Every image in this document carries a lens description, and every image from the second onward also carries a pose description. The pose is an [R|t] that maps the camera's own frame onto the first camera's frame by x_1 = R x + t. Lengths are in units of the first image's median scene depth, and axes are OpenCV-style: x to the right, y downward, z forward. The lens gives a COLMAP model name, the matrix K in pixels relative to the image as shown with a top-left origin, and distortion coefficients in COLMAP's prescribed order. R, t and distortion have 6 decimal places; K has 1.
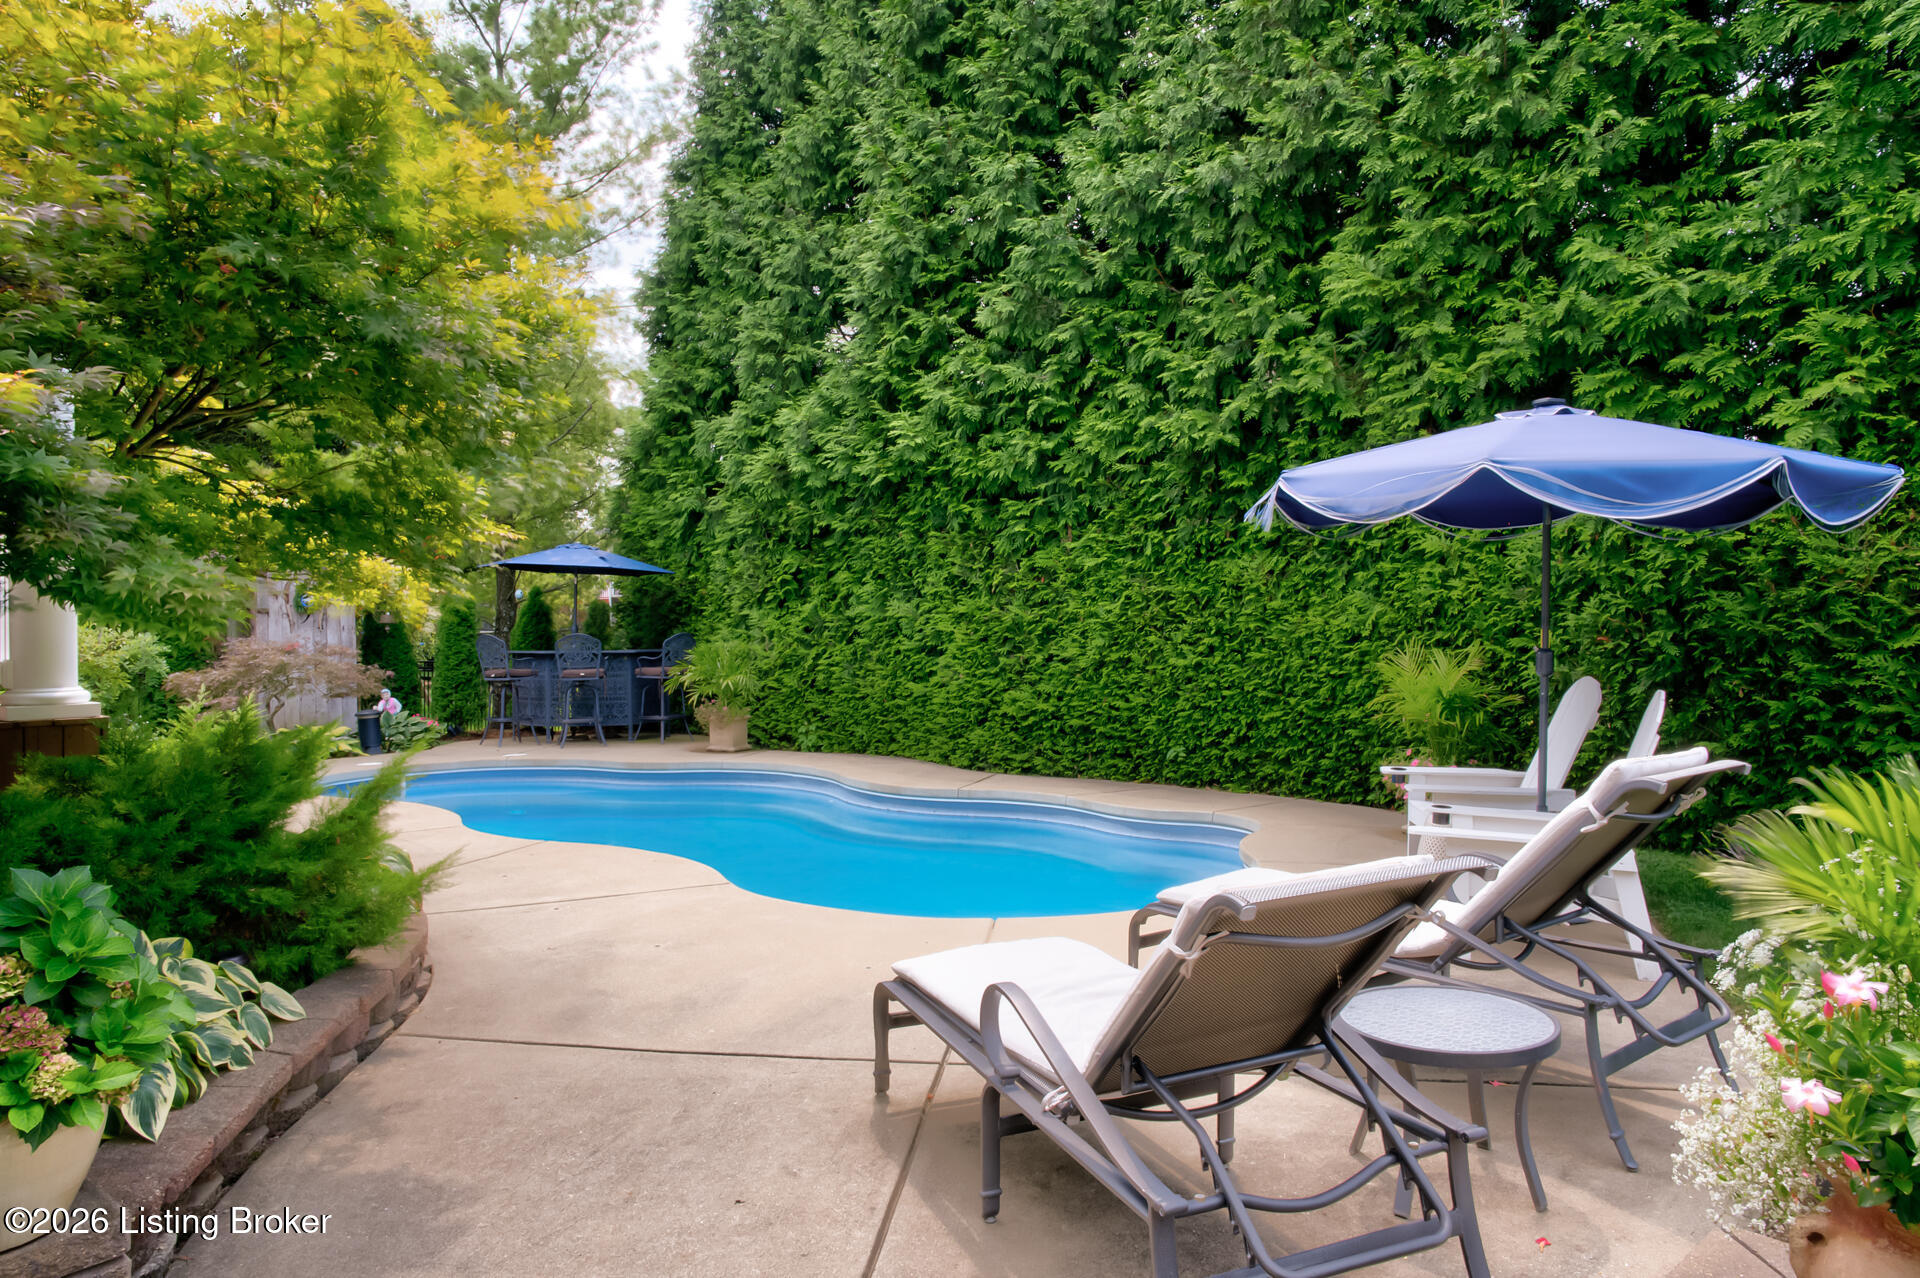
lens RADIAL K [[1288.1, 0, 990.8], [0, 1288.1, 632.2], [0, 0, 1]] dist [-0.115008, 0.136548]
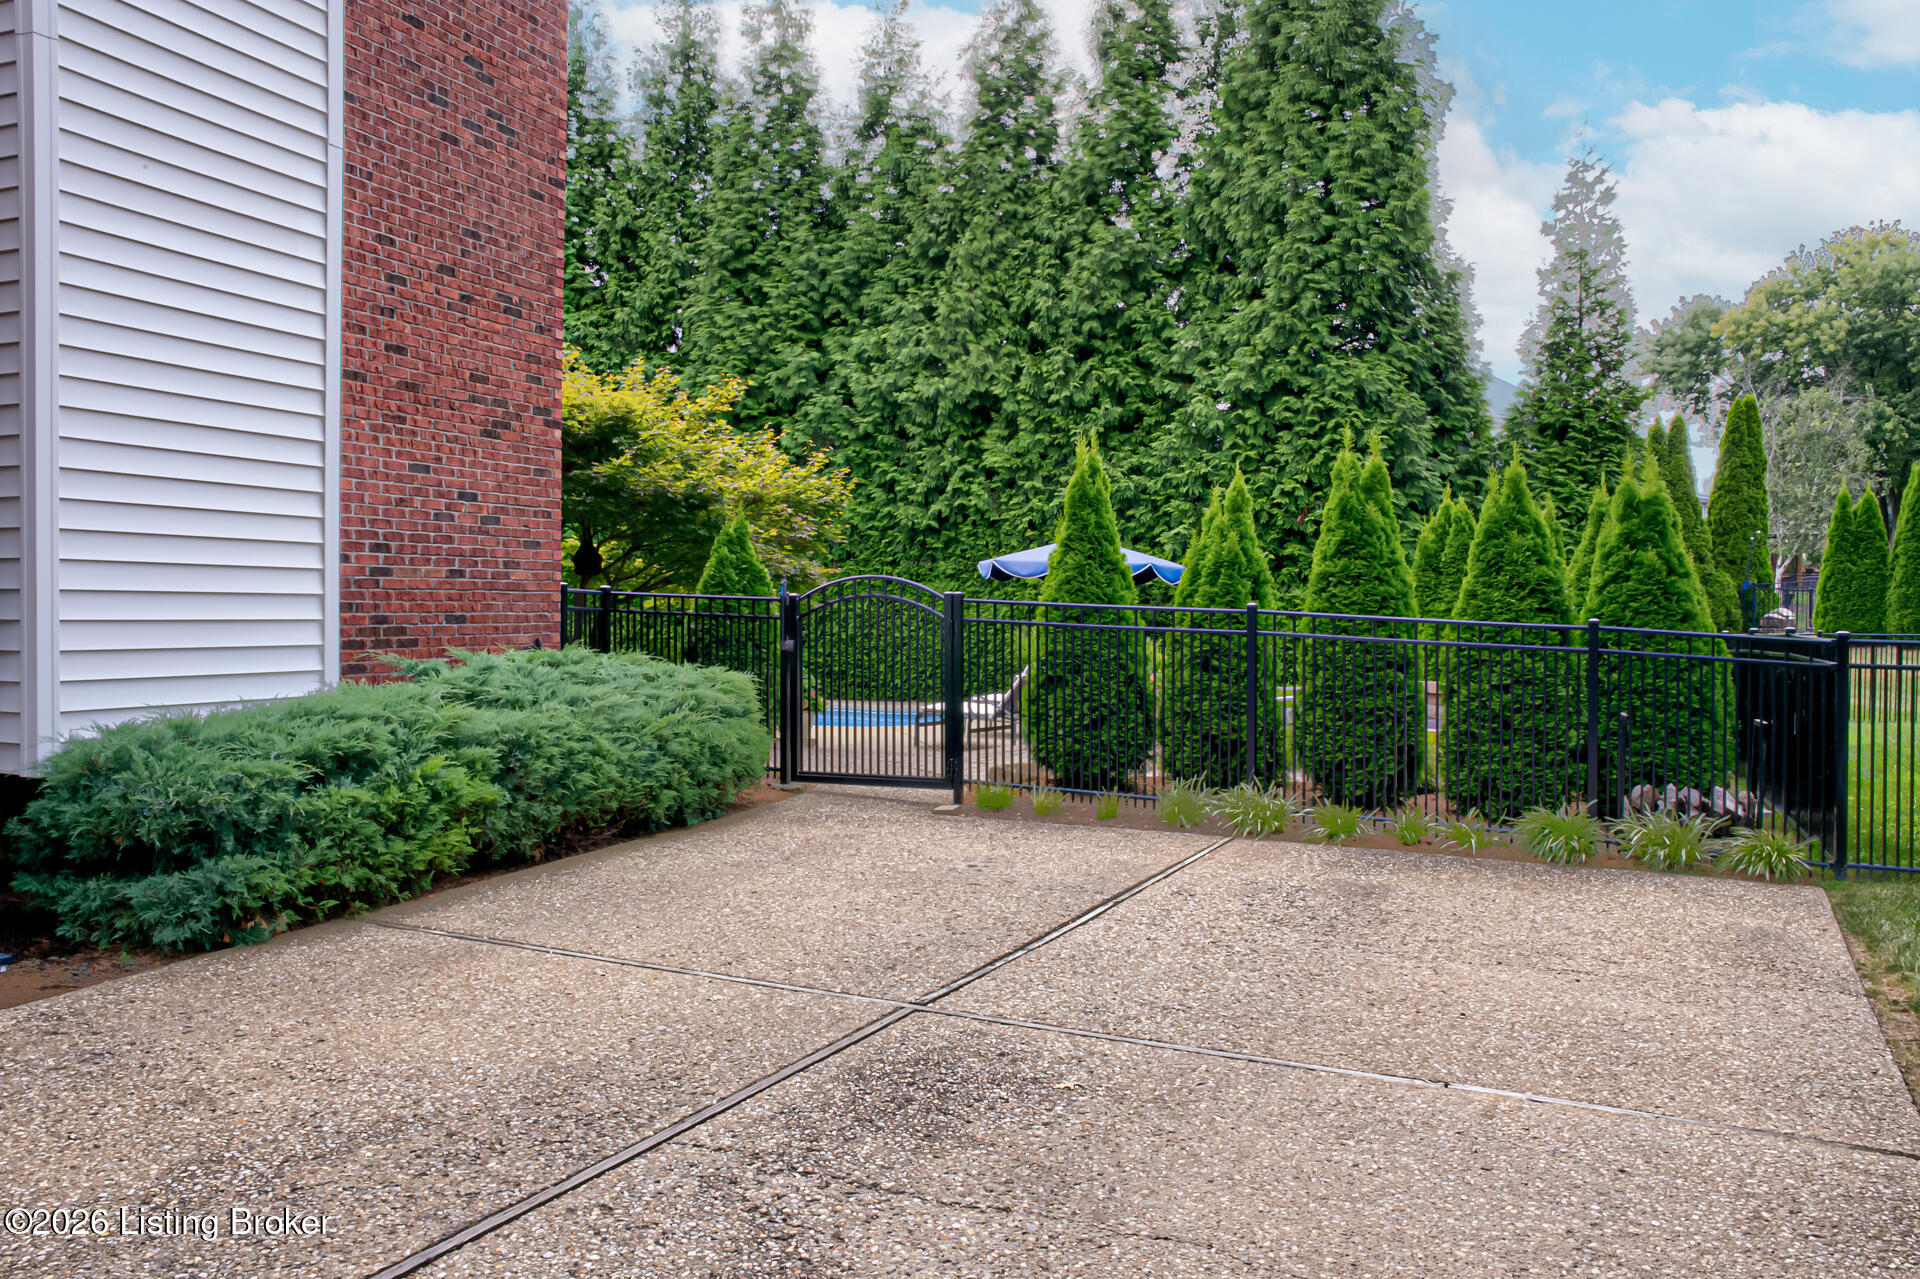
lens RADIAL K [[1477.3, 0, 960.0], [0, 1477.3, 639.5], [0, 0, 1]] dist [-0.058726, 0.005166]
pose [[0.943734, 0.000691, 0.330706, -0.557381], [-0.004431, 0.999934, 0.010555, 0.006828], [-0.330677, -0.011426, 0.943675, -1.244134]]
